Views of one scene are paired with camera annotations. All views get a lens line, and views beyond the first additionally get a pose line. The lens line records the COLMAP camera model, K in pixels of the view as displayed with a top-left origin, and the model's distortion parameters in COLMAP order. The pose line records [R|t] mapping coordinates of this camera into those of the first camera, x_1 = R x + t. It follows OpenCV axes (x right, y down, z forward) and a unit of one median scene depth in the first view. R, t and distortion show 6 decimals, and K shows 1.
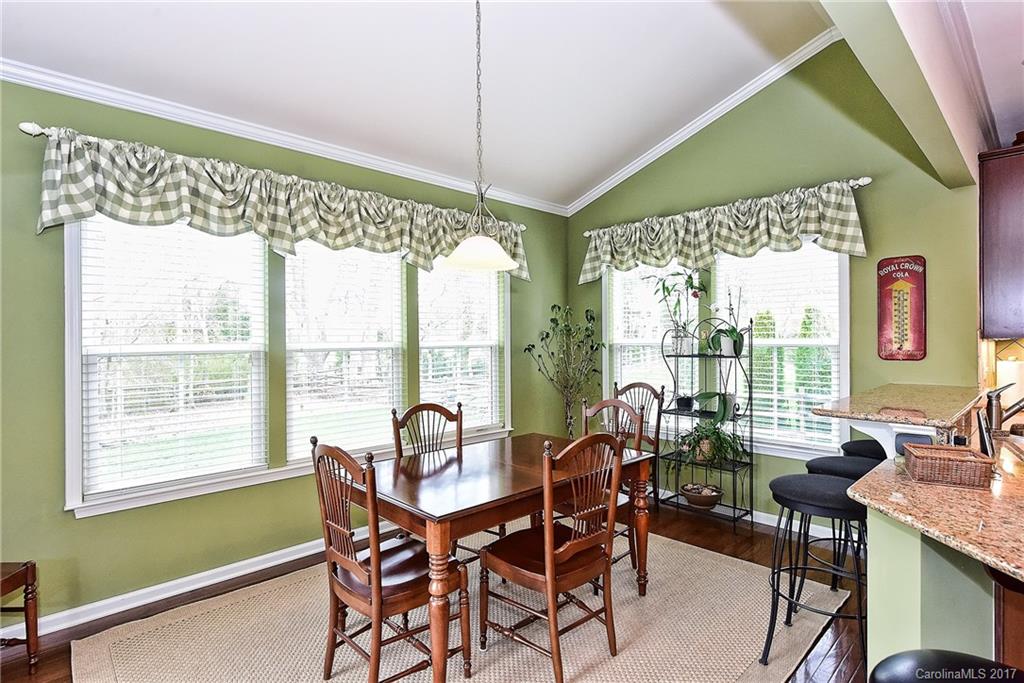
lens RADIAL K [[514.1, 0, 512.0], [0, 514.1, 341.5], [0, 0, 1]] dist [0.001338, -0.000801]
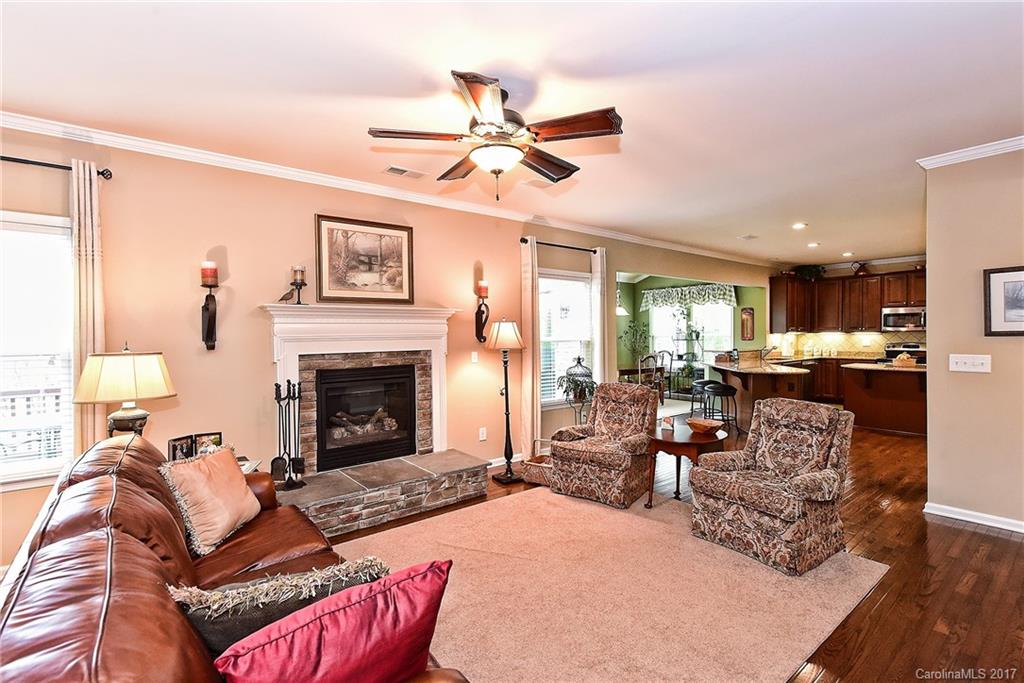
lens RADIAL K [[472.5, 0, 512.0], [0, 472.5, 341.5], [0, 0, 1]] dist [0.000049, -0.000188]
pose [[0.996127, 0.000946, -0.087925, -0.409690], [0.000255, 0.999907, 0.013639, 0.002981], [0.087930, -0.013608, 0.996034, -1.919874]]
